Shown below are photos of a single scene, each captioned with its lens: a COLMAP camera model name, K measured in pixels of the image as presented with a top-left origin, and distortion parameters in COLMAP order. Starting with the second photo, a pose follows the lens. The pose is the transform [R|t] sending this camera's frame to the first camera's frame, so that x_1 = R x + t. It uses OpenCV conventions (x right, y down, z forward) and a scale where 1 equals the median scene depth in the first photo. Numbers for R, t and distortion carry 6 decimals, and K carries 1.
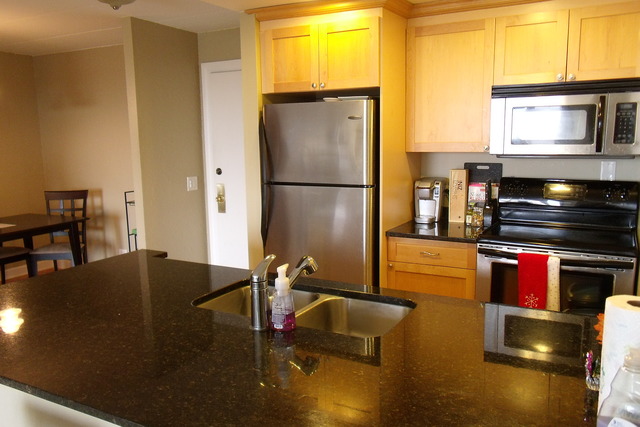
lens RADIAL K [[532.4, 0, 320.0], [0, 532.4, 213.5], [0, 0, 1]] dist [0.003672, 0.004468]
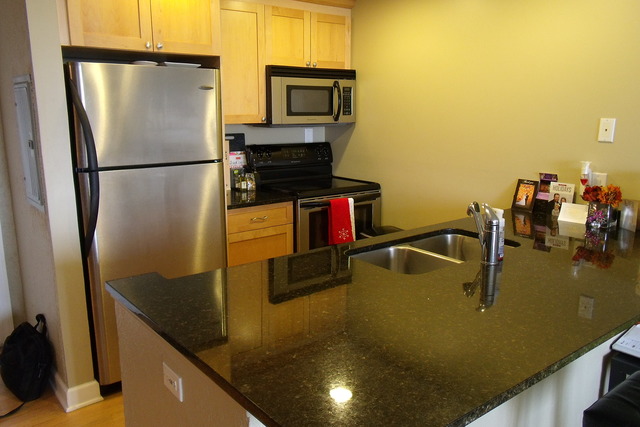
lens RADIAL K [[532.4, 0, 320.0], [0, 532.4, 213.5], [0, 0, 1]] dist [0.003672, 0.004468]
pose [[0.369844, -0.170106, 0.913389, -0.740262], [0.124599, 0.983297, 0.132673, -0.062601], [-0.920701, 0.064739, 0.384862, 0.470919]]
